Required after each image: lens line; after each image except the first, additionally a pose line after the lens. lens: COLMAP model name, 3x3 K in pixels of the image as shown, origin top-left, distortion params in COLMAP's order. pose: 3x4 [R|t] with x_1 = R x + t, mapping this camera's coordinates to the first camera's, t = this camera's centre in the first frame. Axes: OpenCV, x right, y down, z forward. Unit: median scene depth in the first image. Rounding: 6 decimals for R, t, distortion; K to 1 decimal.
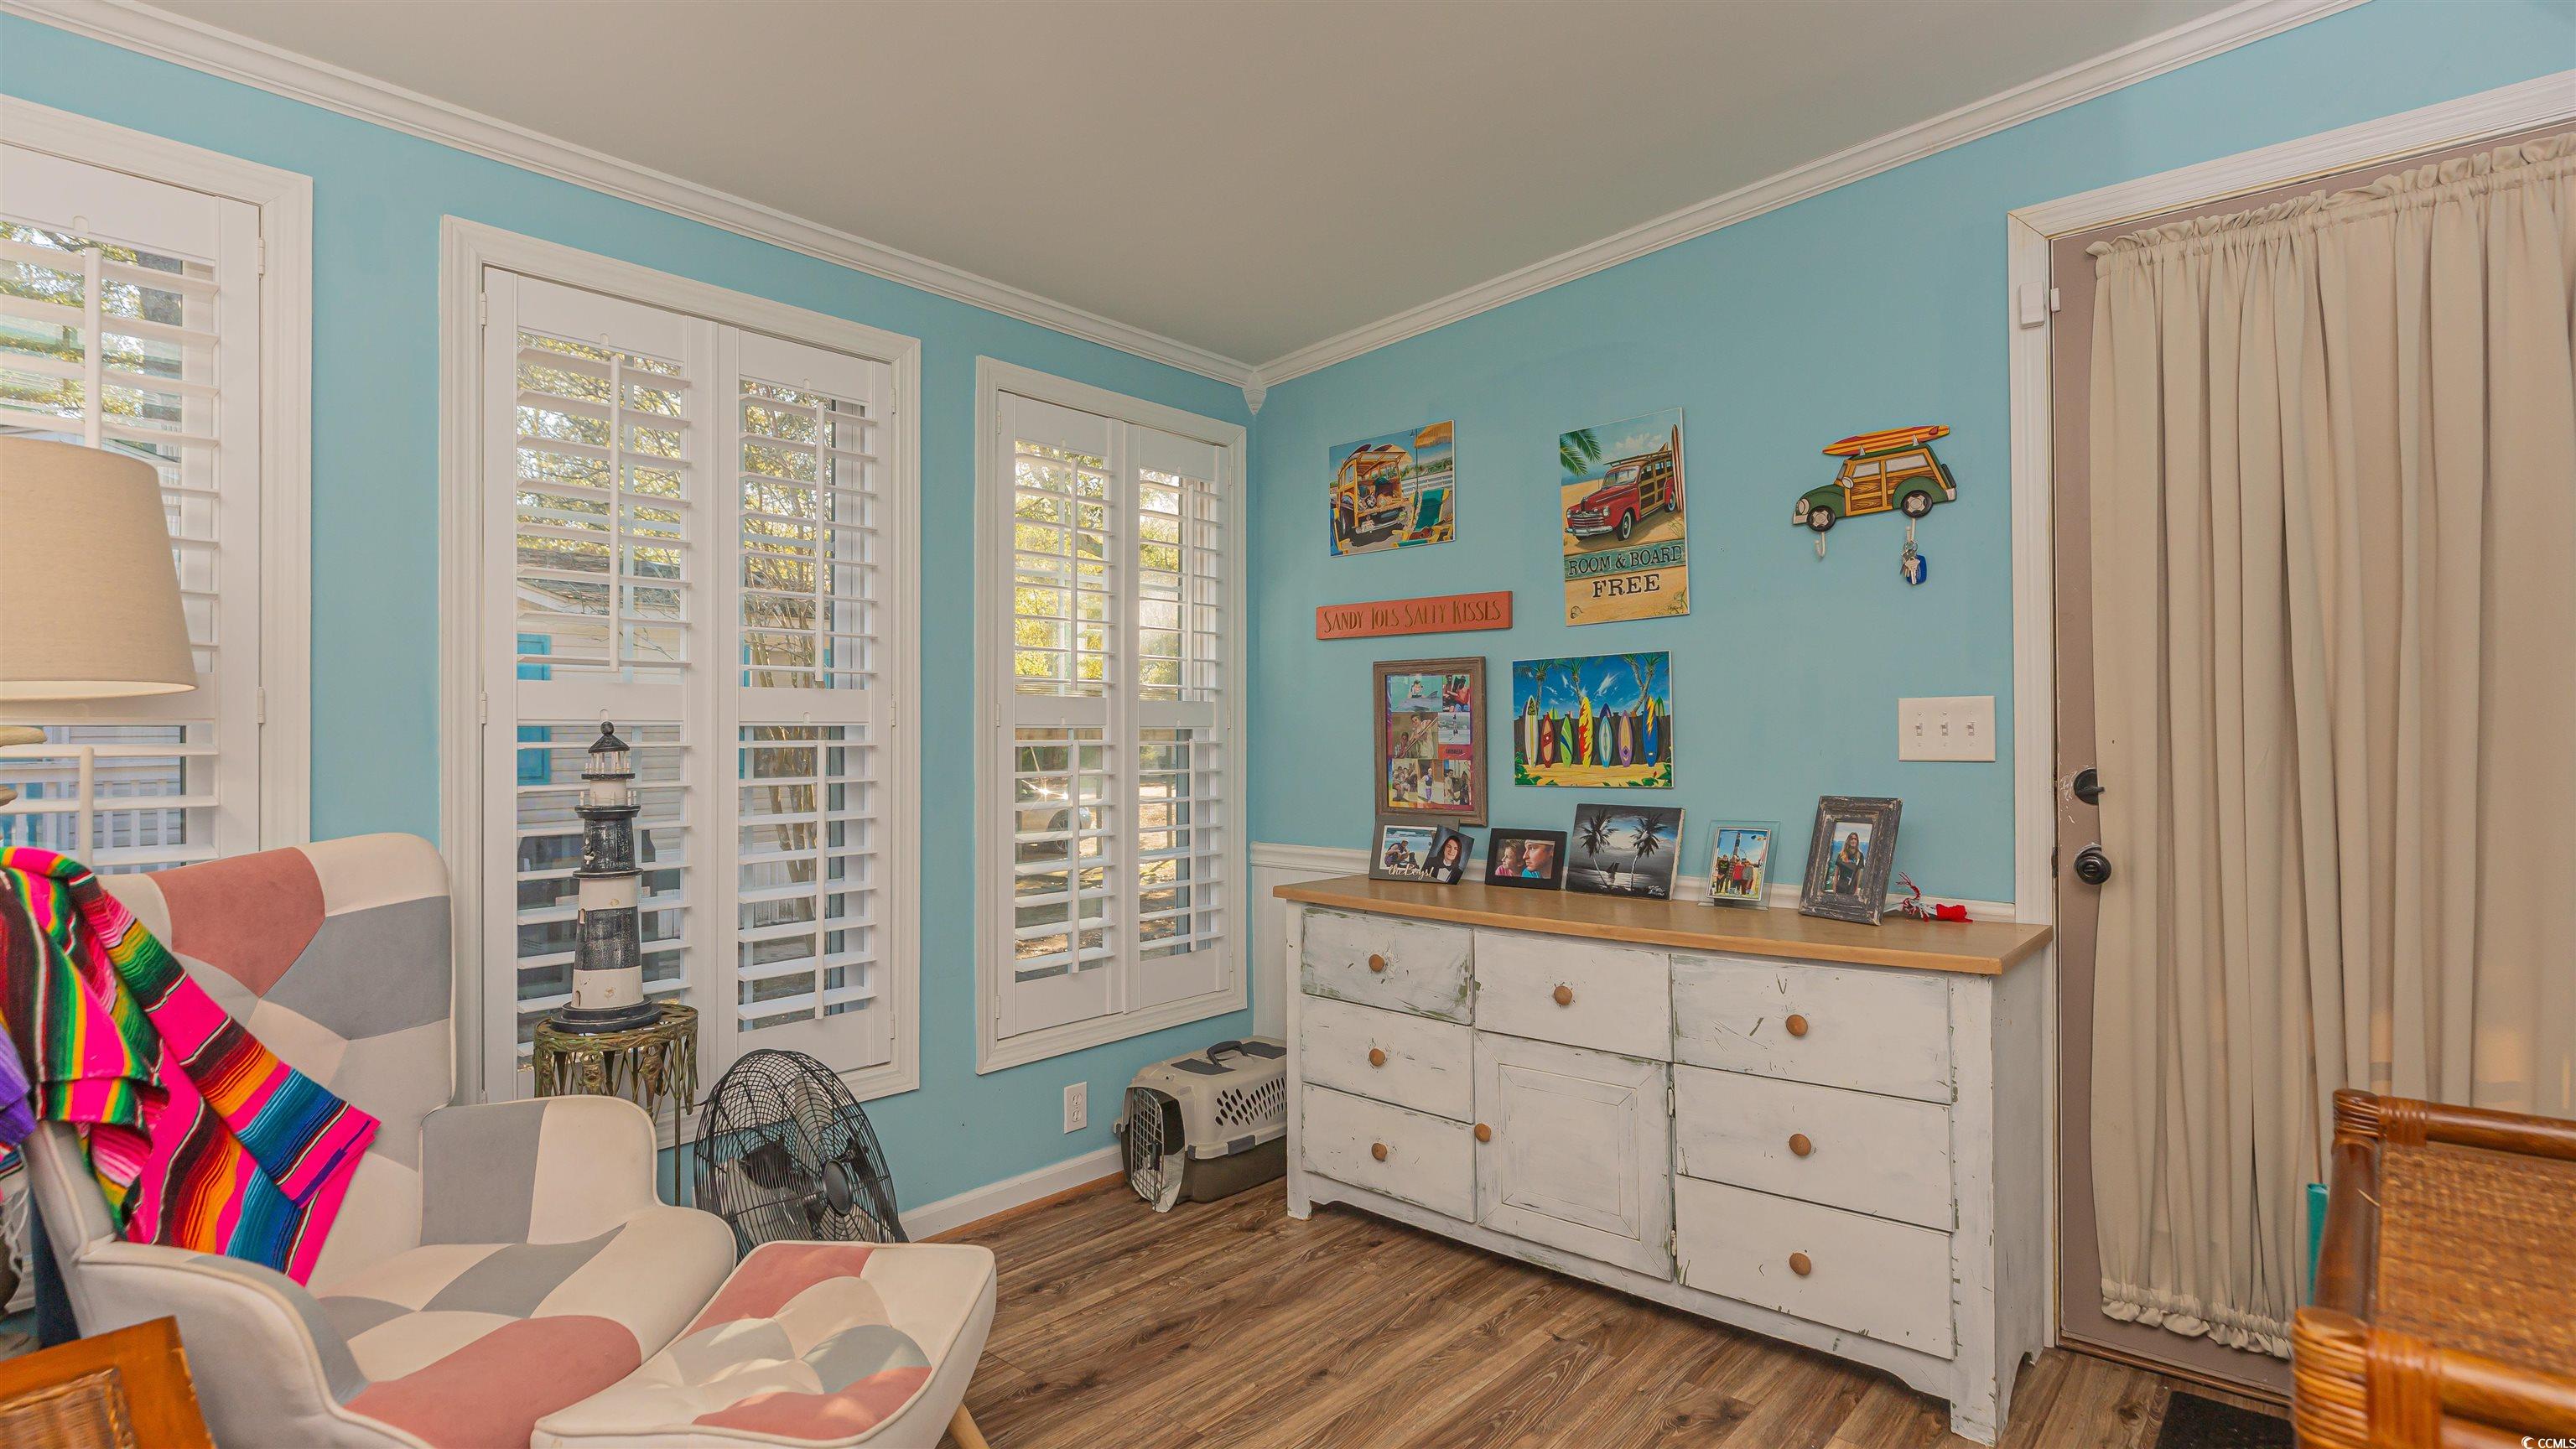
lens RADIAL K [[1245.7, 0, 1294.3], [0, 1245.7, 716.4], [0, 0, 1]] dist [-0.003719, -0.000257]
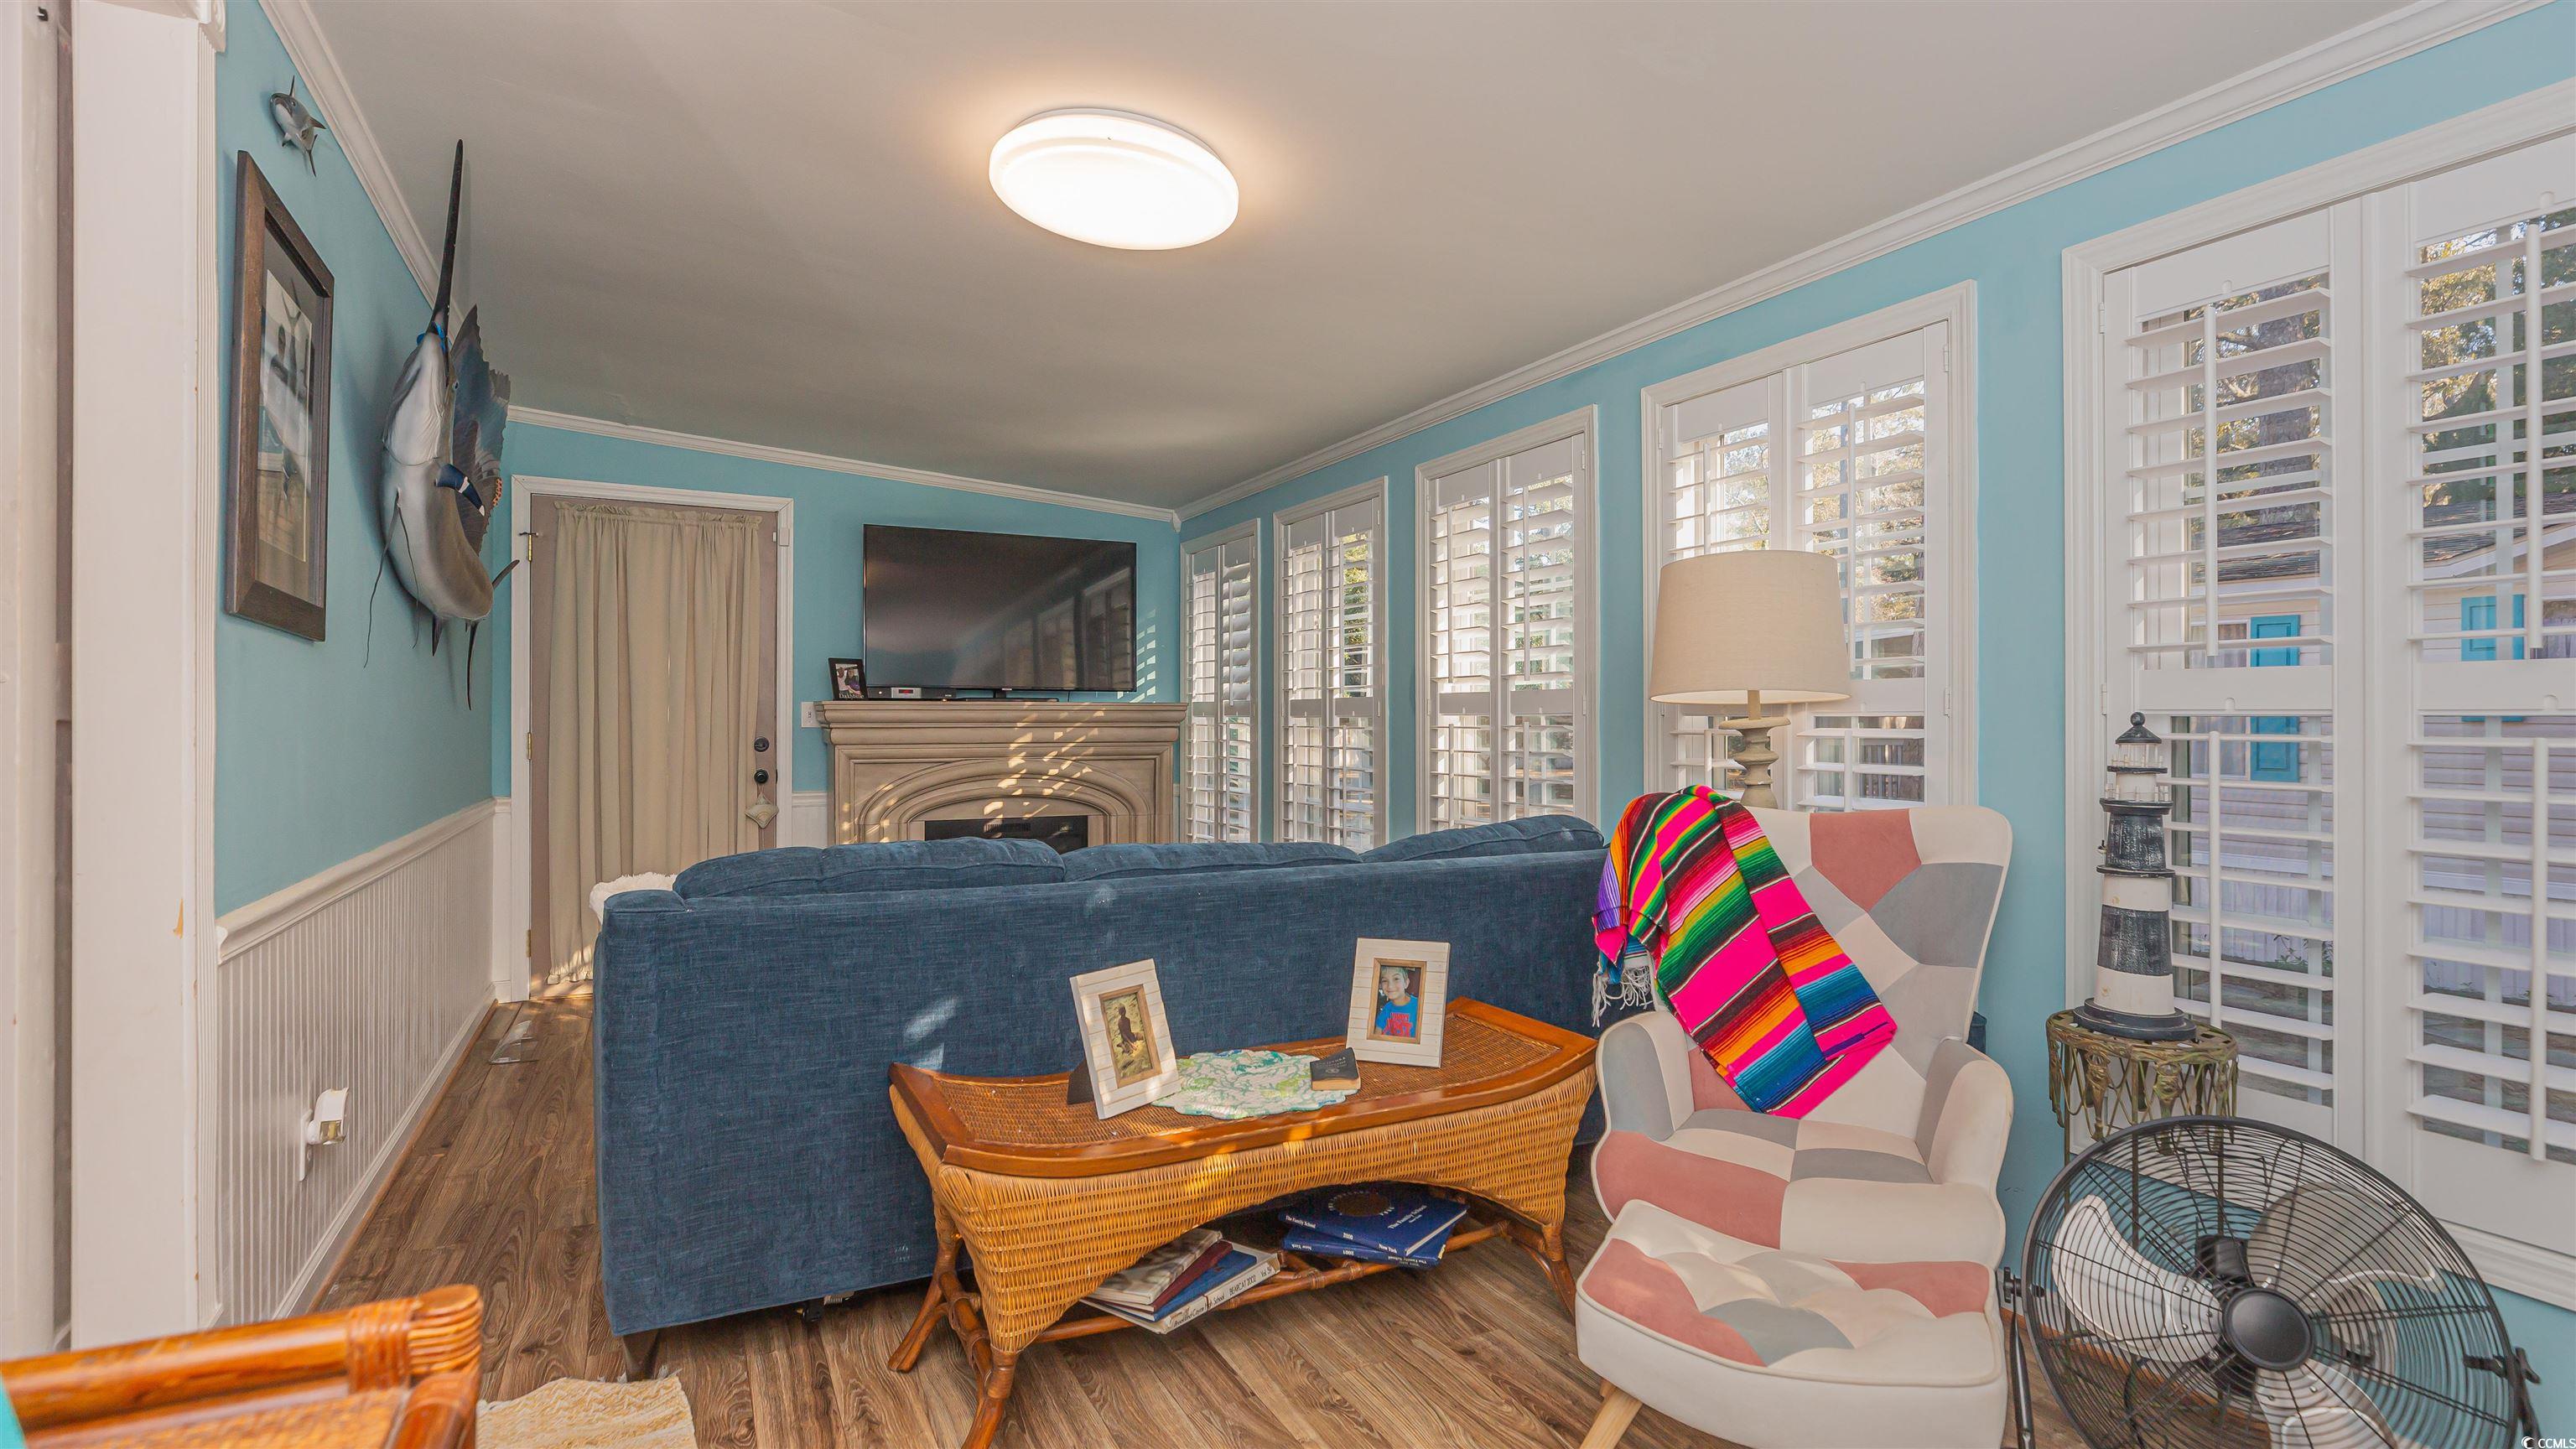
lens RADIAL K [[1245.7, 0, 1294.3], [0, 1245.7, 716.4], [0, 0, 1]] dist [-0.003719, -0.000257]
pose [[-0.370352, -0.000753, -0.928891, 0.425134], [0.004313, 0.999987, -0.002530, 0.005958], [0.928882, -0.004943, -0.370344, 0.565177]]
